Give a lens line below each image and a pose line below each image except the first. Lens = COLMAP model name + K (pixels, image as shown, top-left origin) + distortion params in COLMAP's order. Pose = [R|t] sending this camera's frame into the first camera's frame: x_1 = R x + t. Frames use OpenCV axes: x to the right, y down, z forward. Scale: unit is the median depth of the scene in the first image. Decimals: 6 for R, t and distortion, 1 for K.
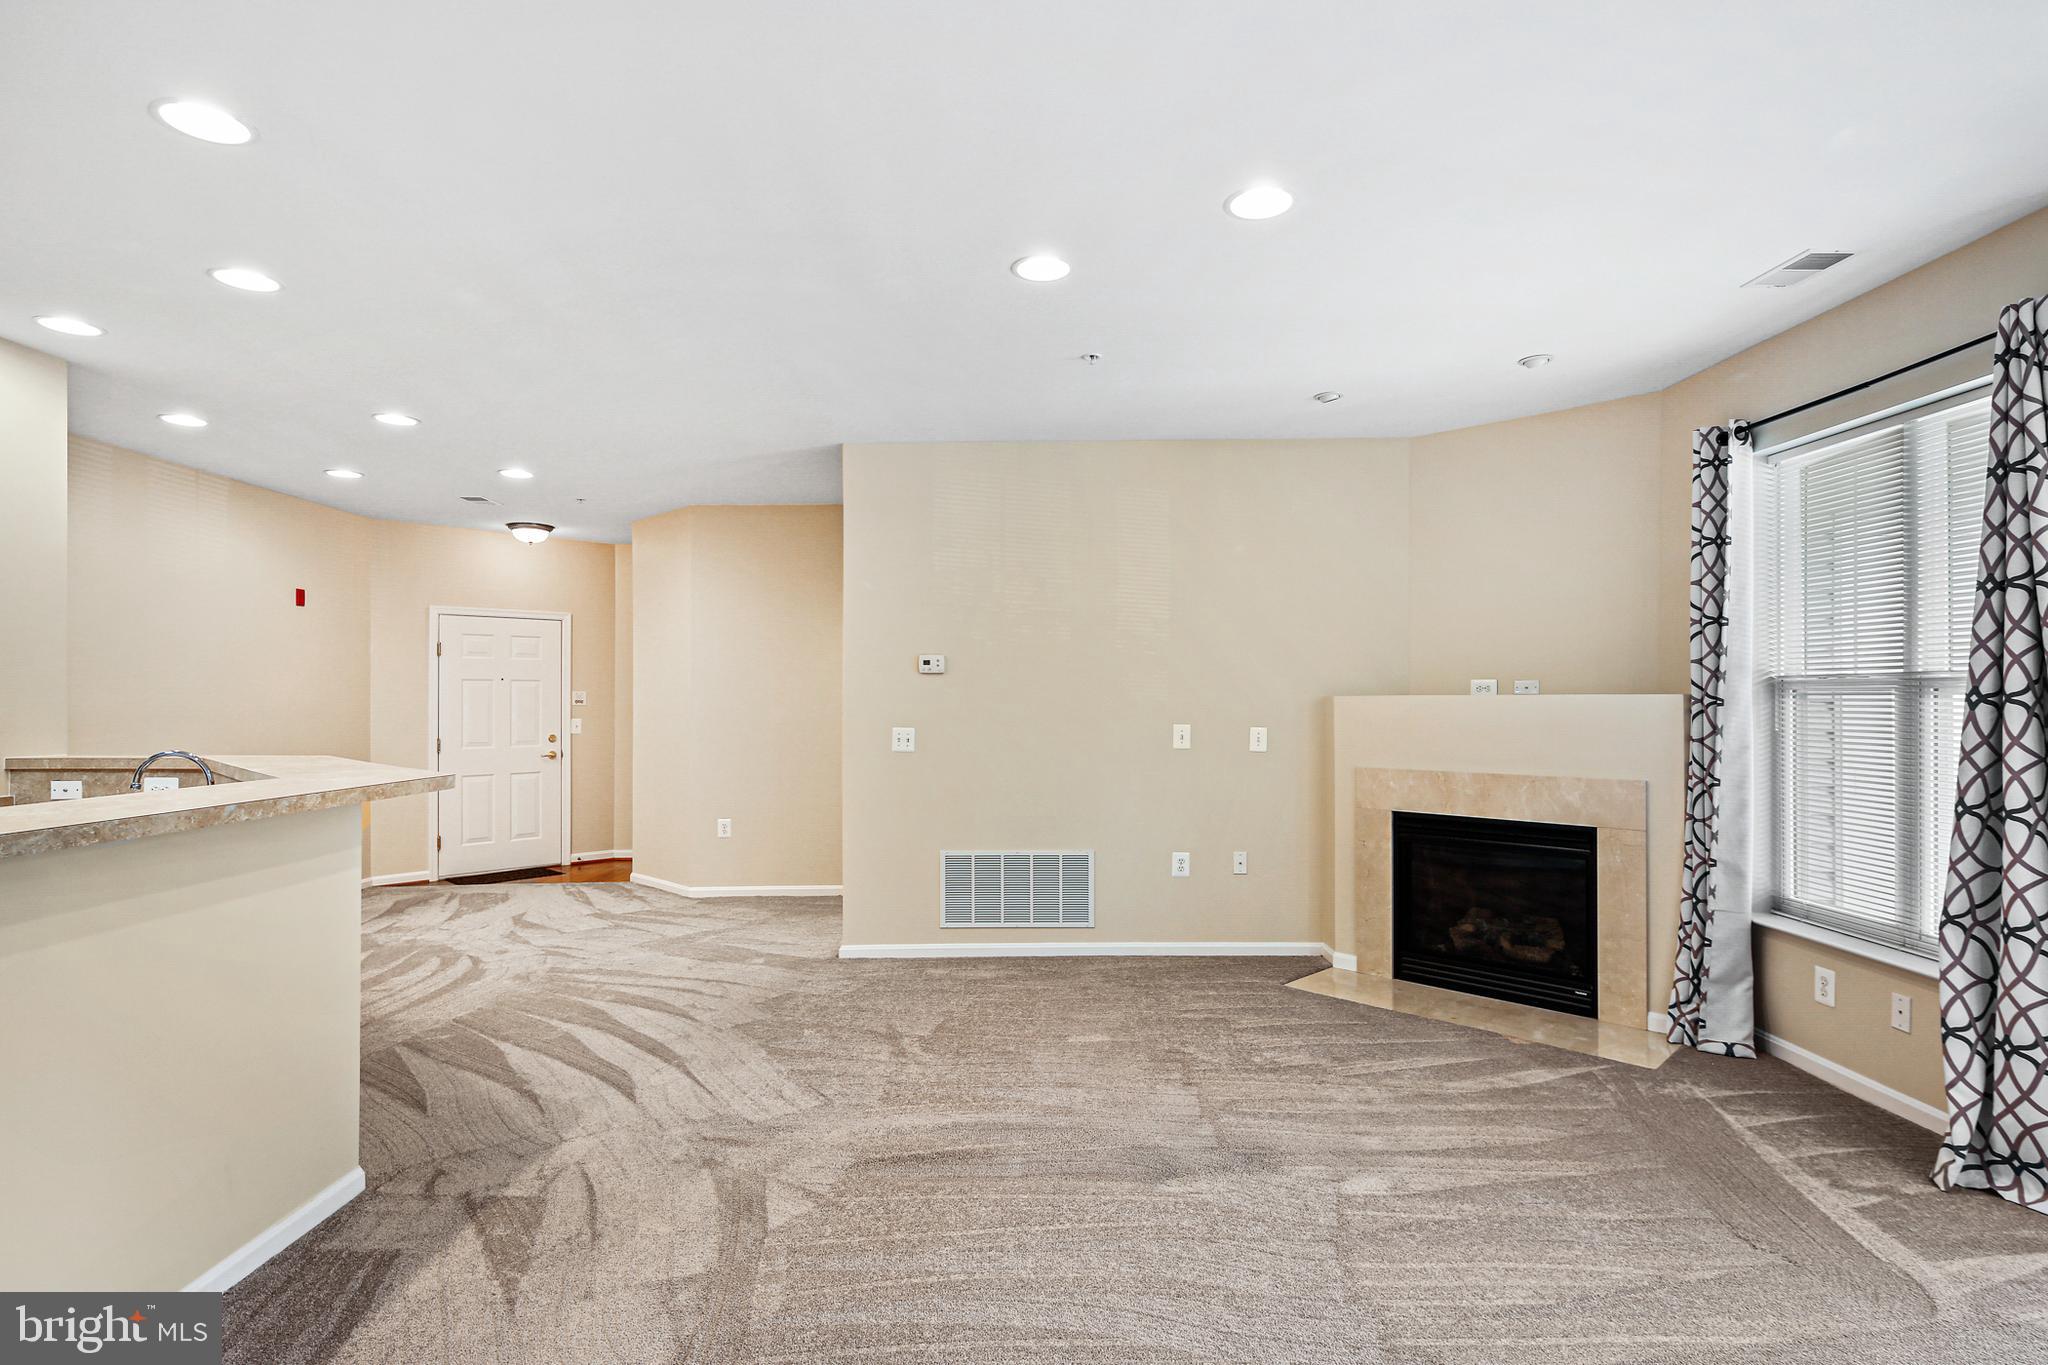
lens RADIAL K [[1016.2, 0, 1019.4], [0, 1016.2, 689.8], [0, 0, 1]] dist [0.008276, -0.006151]
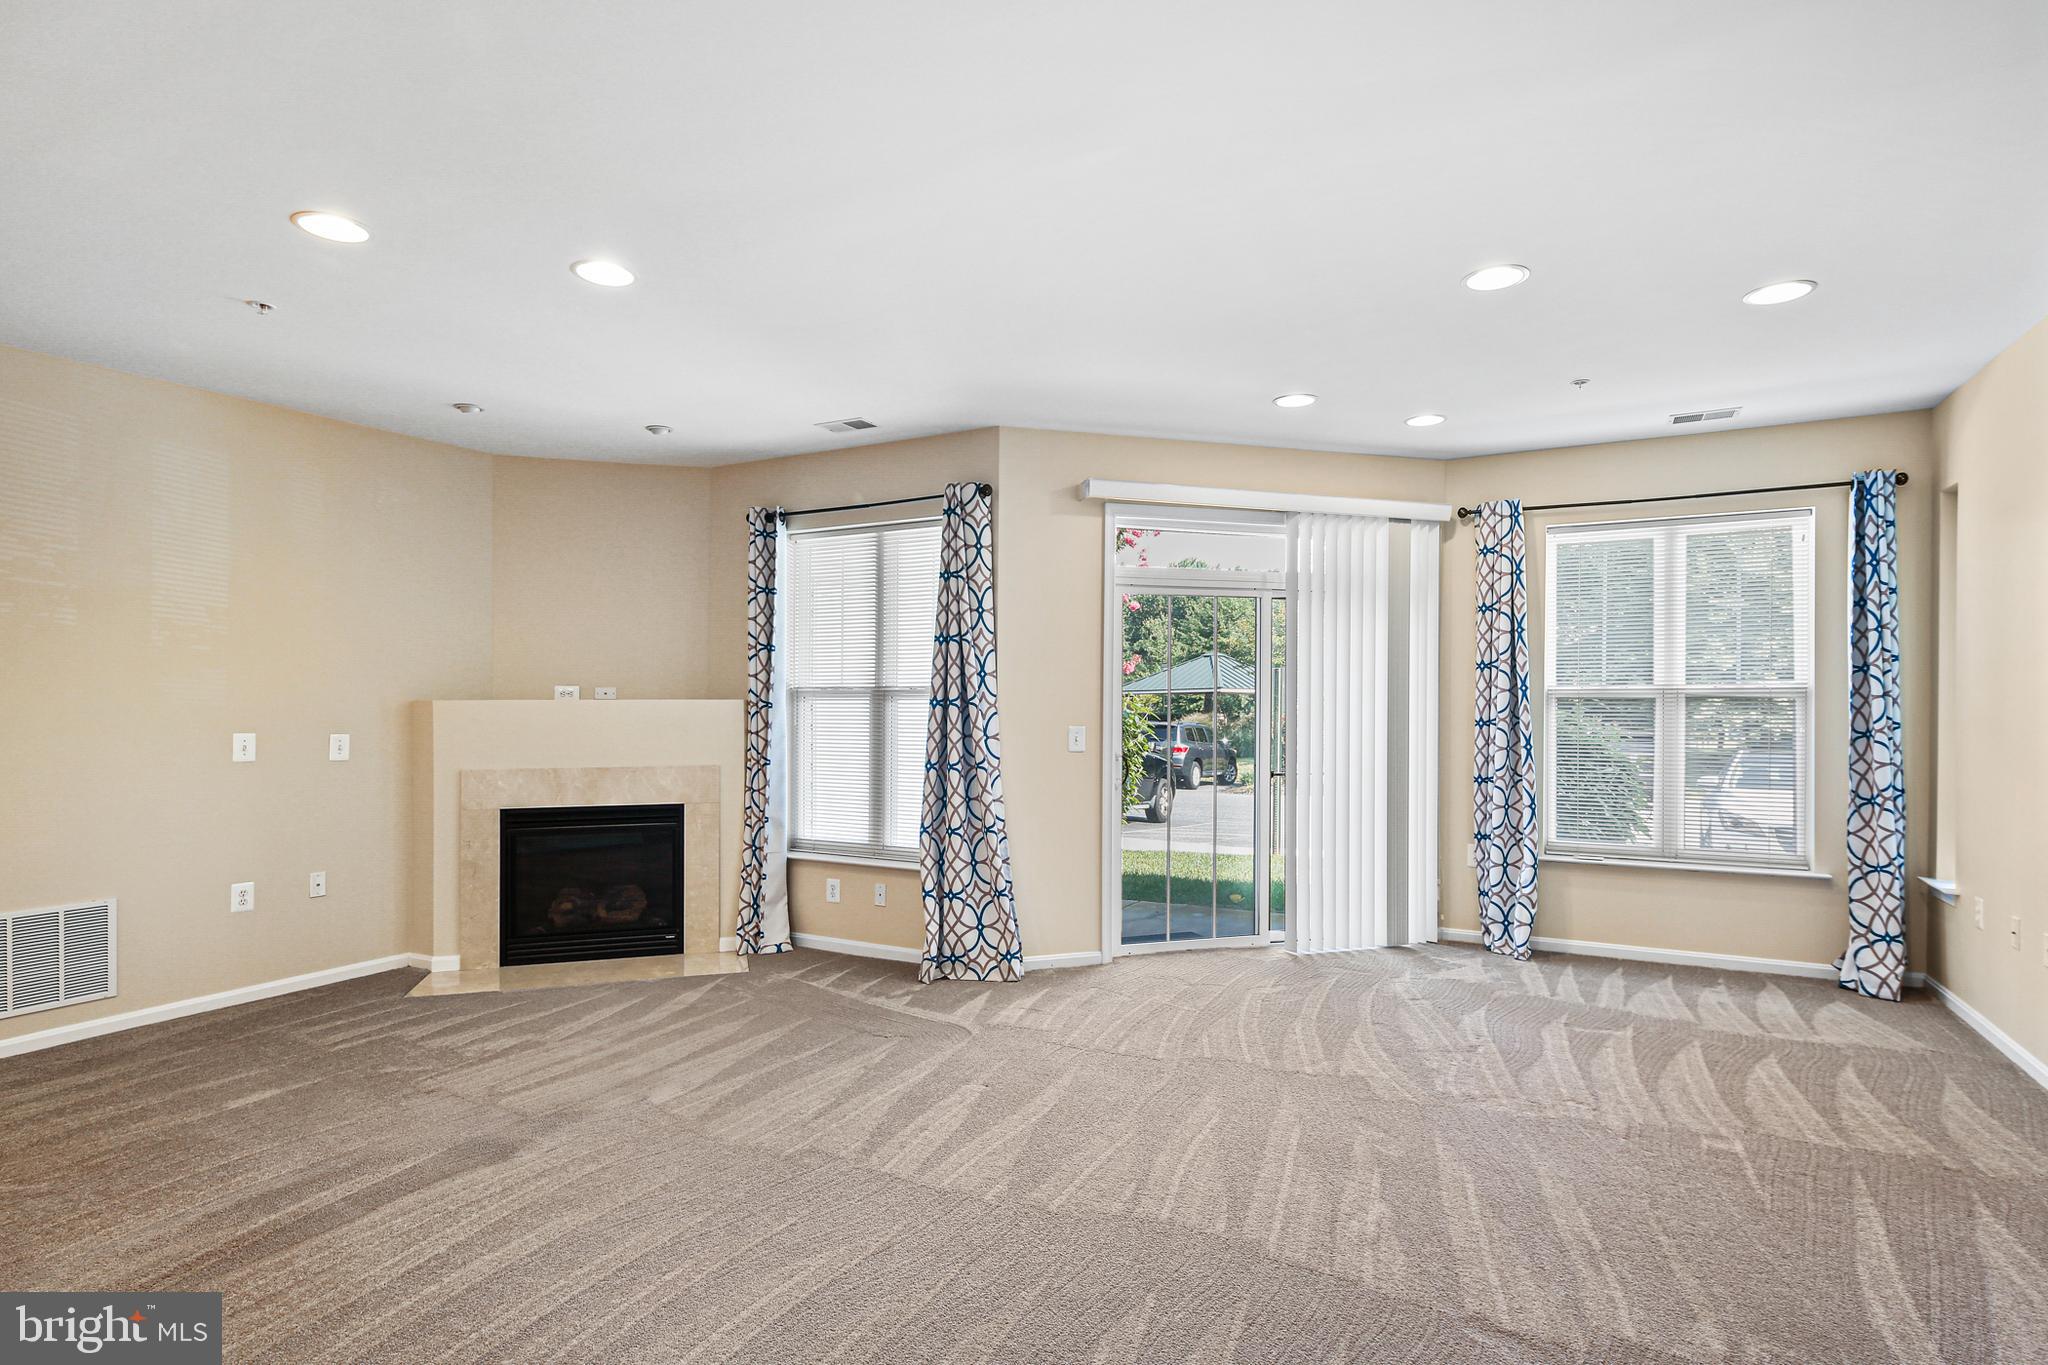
lens RADIAL K [[1018.1, 0, 1026.5], [0, 1018.1, 709.0], [0, 0, 1]] dist [0.004072, -0.001333]
pose [[0.469081, -0.004128, 0.883146, -0.403978], [-0.007187, 0.999938, 0.008491, 0.002693], [-0.883126, -0.010330, 0.469022, 0.025941]]
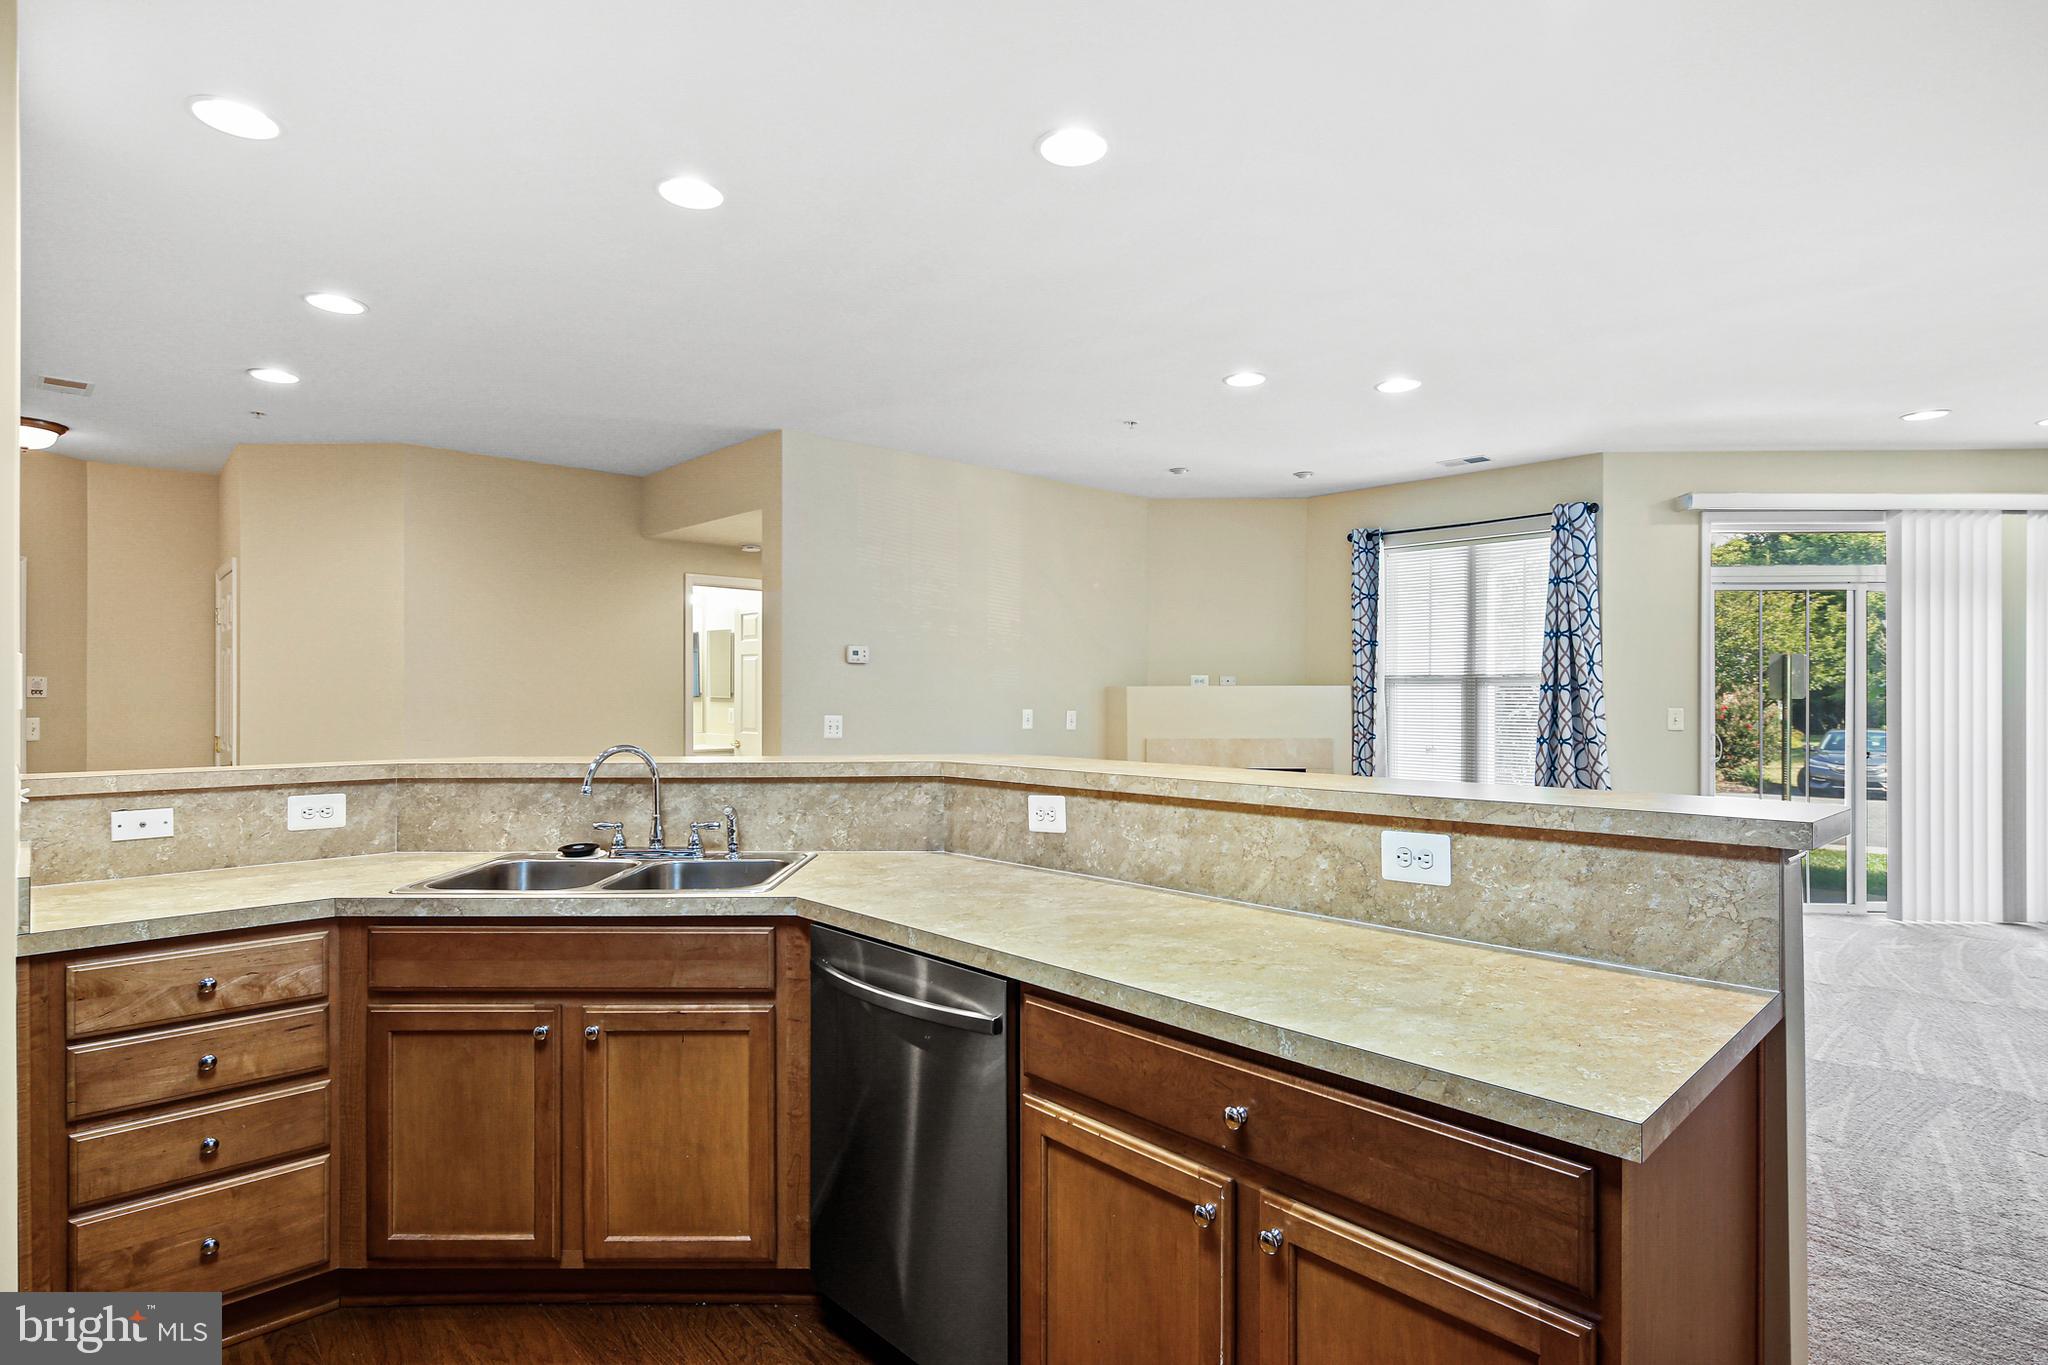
lens RADIAL K [[1037.5, 0, 1024.0], [0, 1037.5, 682.5], [0, 0, 1]] dist [0.000423, -0.001538]
pose [[0.719903, 0.006789, 0.694041, -0.989813], [-0.006123, 0.999975, -0.003430, 0.008845], [-0.694047, -0.001780, 0.719927, 0.153336]]
